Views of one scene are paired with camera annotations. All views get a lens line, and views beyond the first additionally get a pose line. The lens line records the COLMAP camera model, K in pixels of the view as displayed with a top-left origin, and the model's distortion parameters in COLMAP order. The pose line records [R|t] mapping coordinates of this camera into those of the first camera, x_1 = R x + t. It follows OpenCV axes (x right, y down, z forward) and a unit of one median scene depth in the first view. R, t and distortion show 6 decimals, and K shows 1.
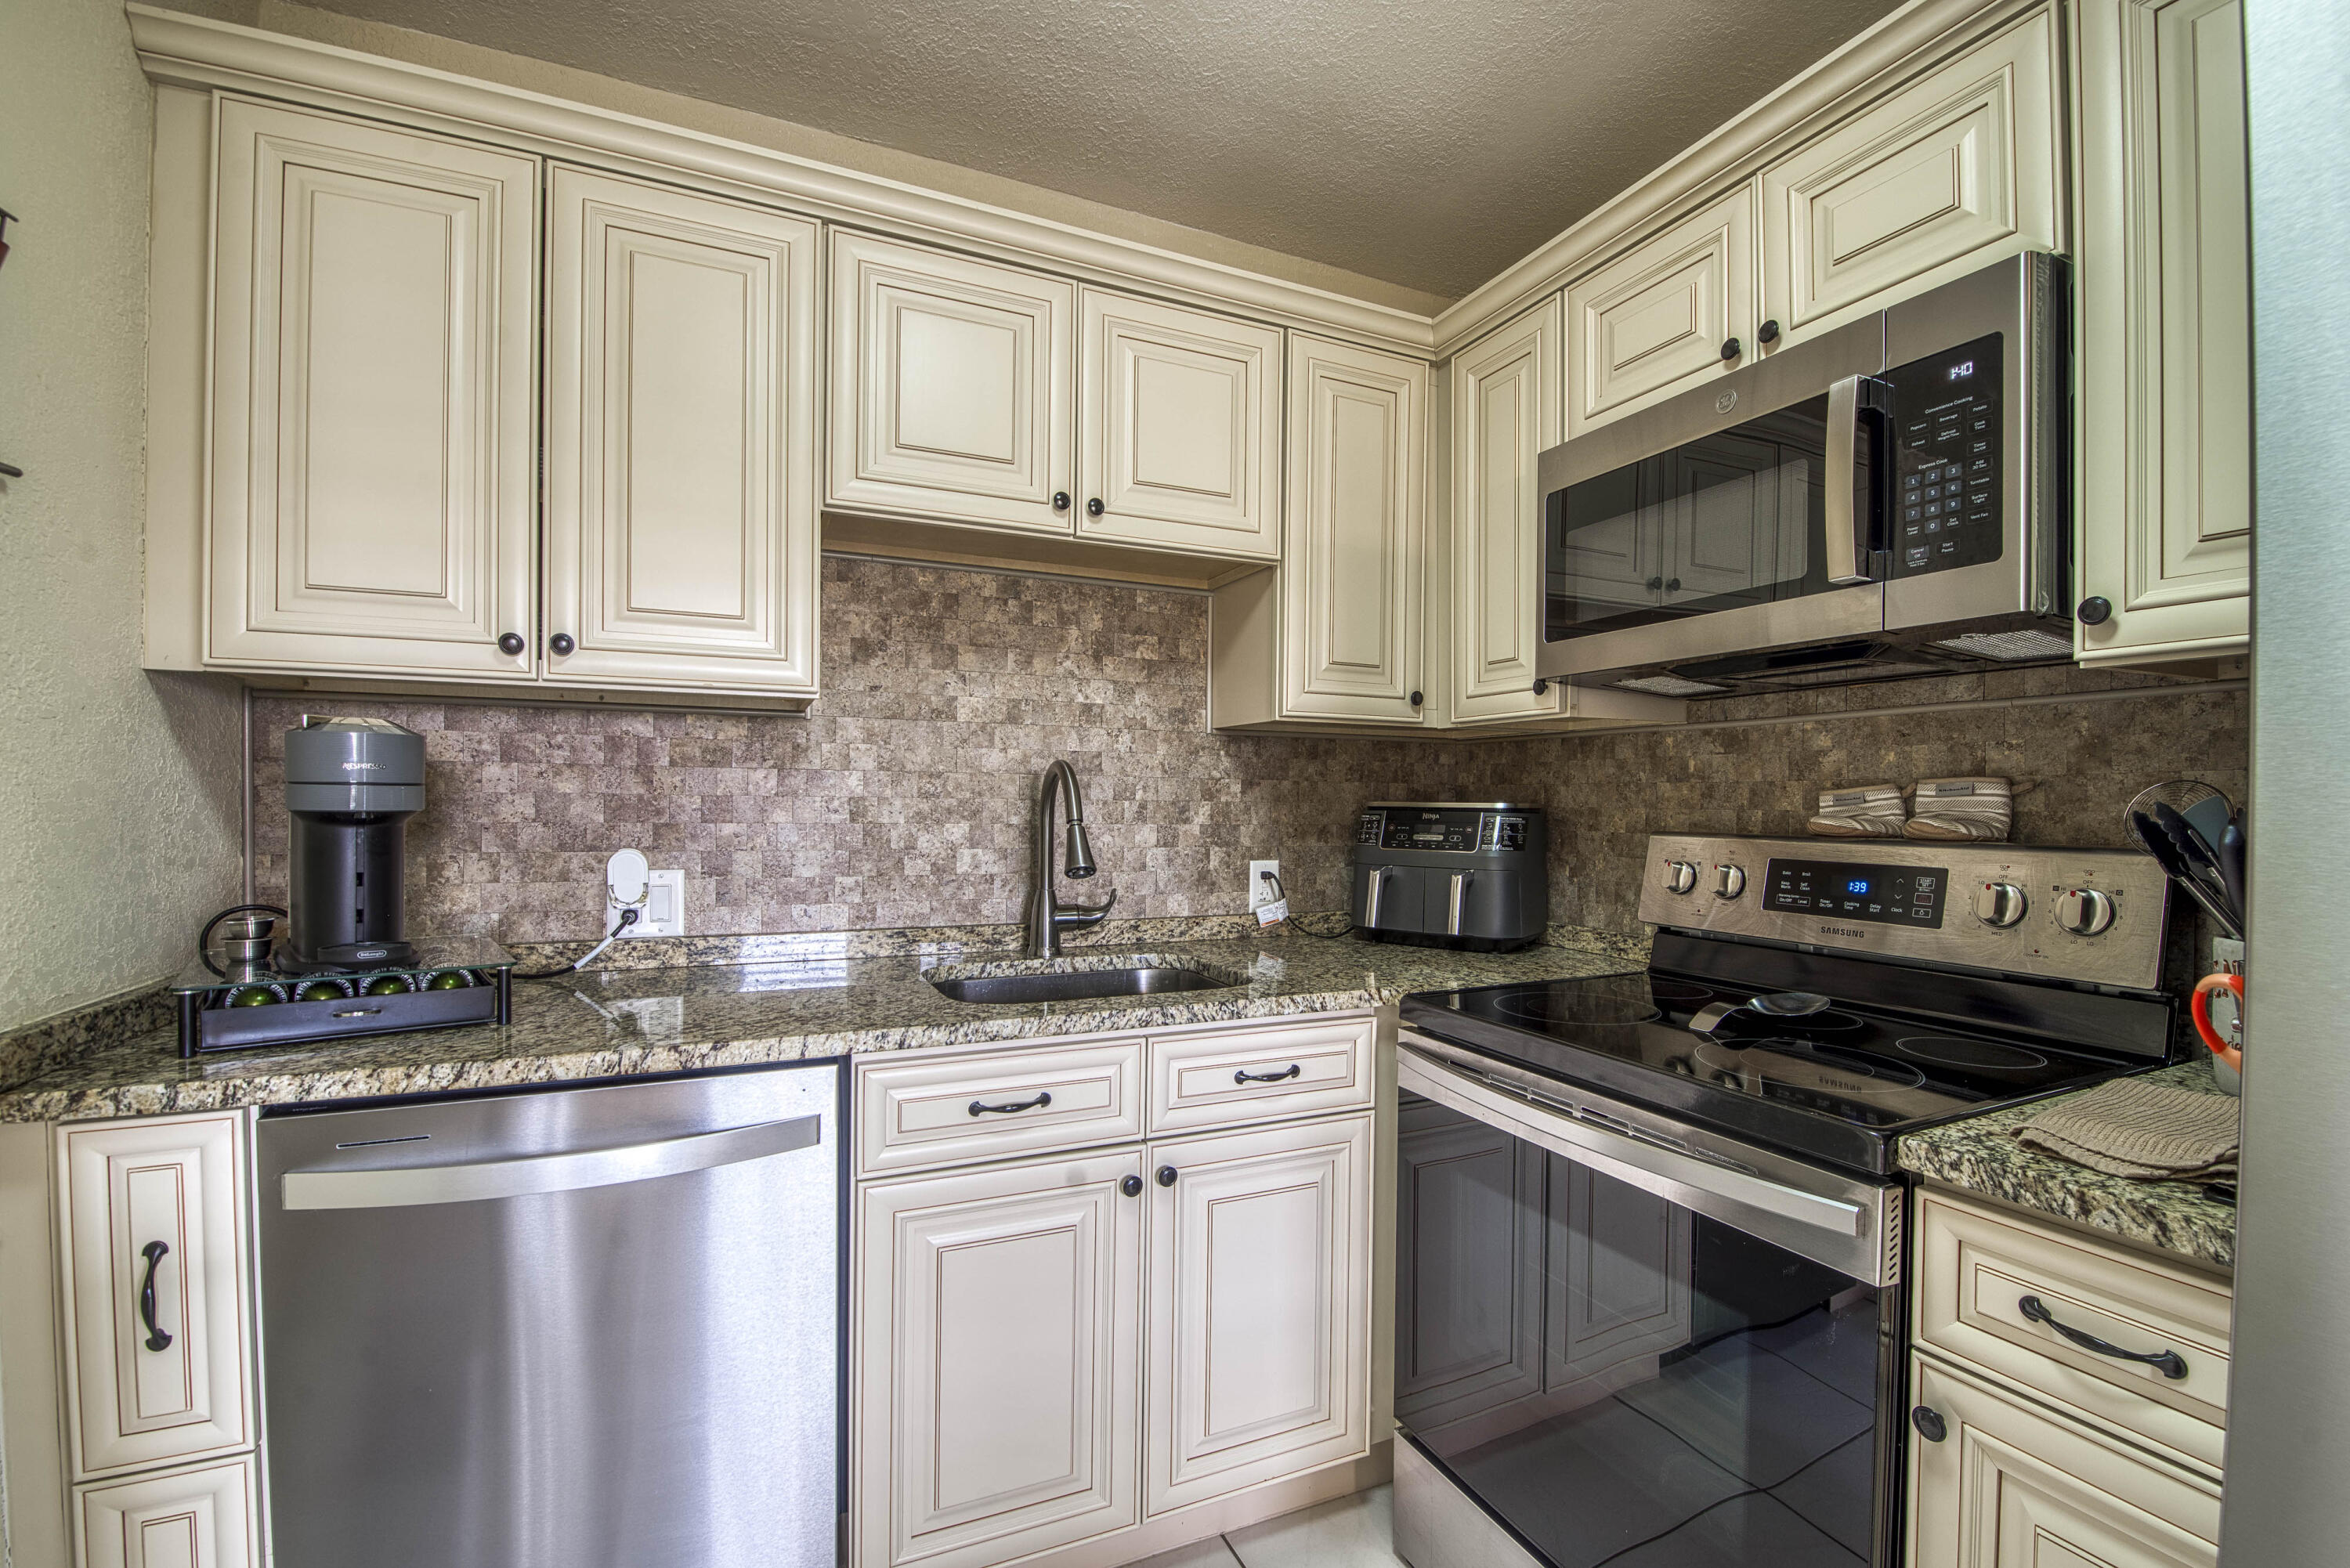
lens RADIAL K [[1009.8, 0, 1202.8], [0, 1009.8, 809.2], [0, 0, 1]] dist [-0.002248, -0.010385]
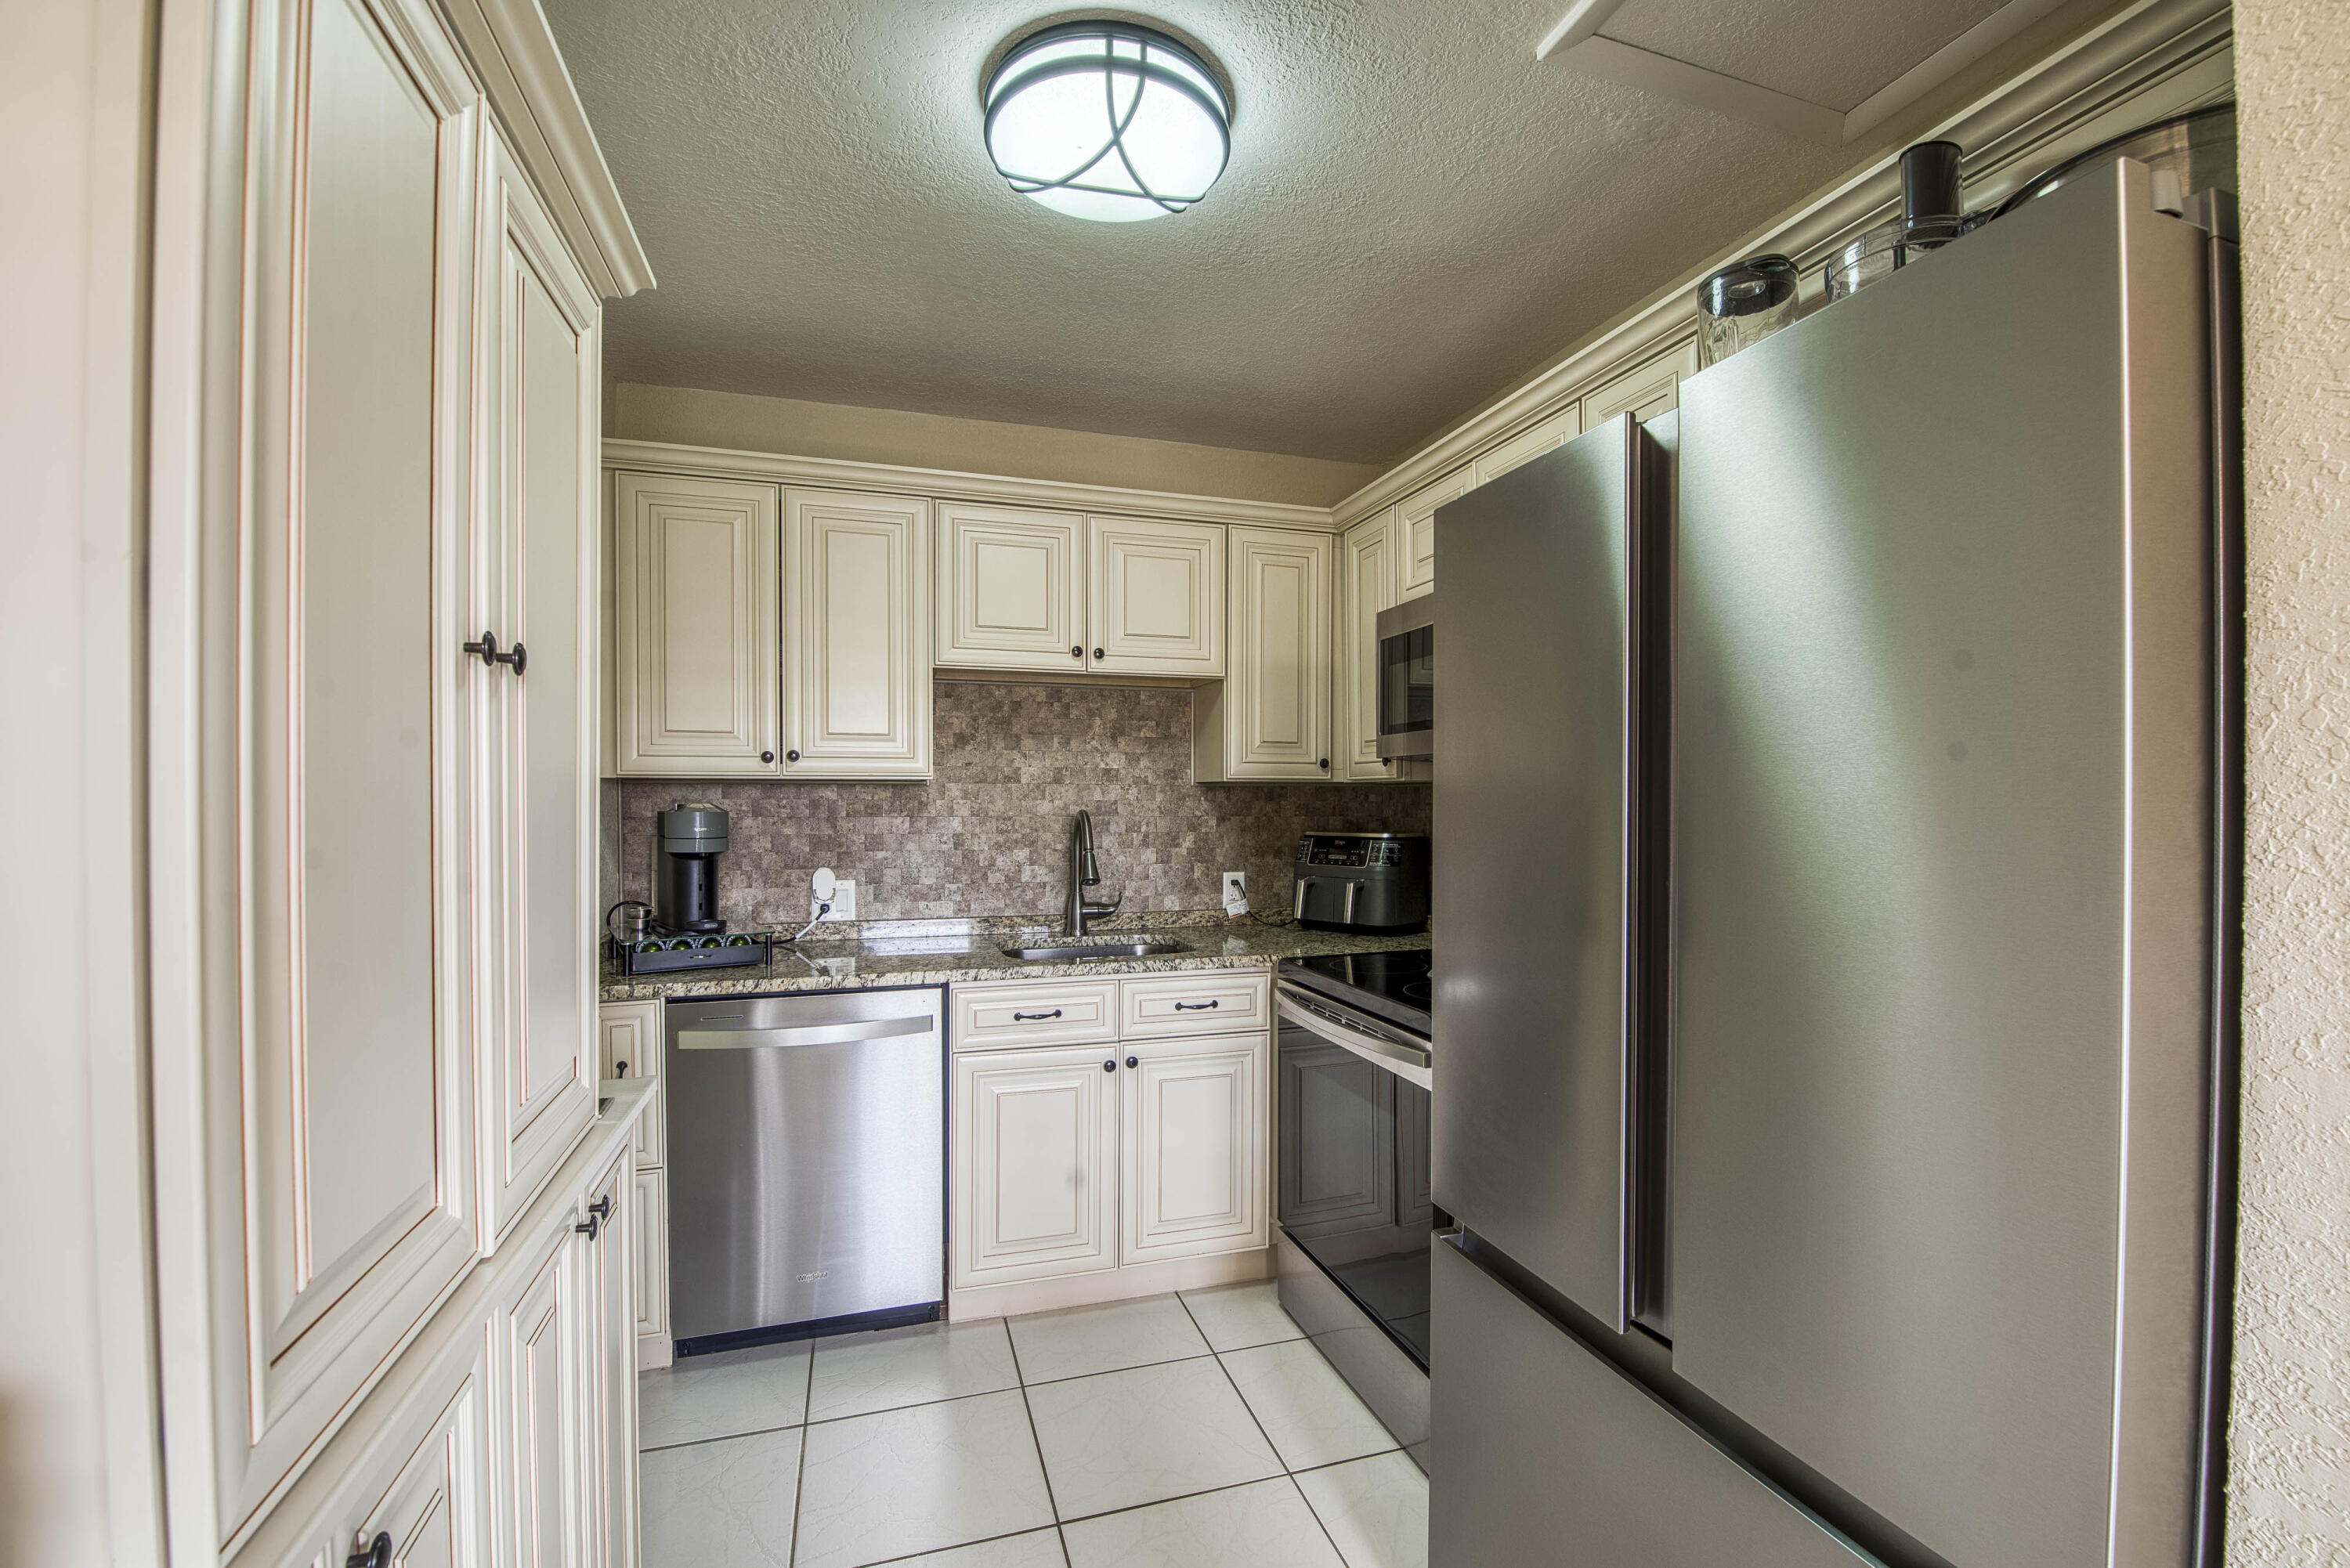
lens RADIAL K [[1009.8, 0, 1202.8], [0, 1009.8, 809.2], [0, 0, 1]] dist [-0.002248, -0.010385]
pose [[0.992987, -0.007696, -0.117972, 0.238753], [0.007662, 0.999970, -0.000737, -0.049110], [0.117974, -0.000172, 0.993017, -0.557419]]
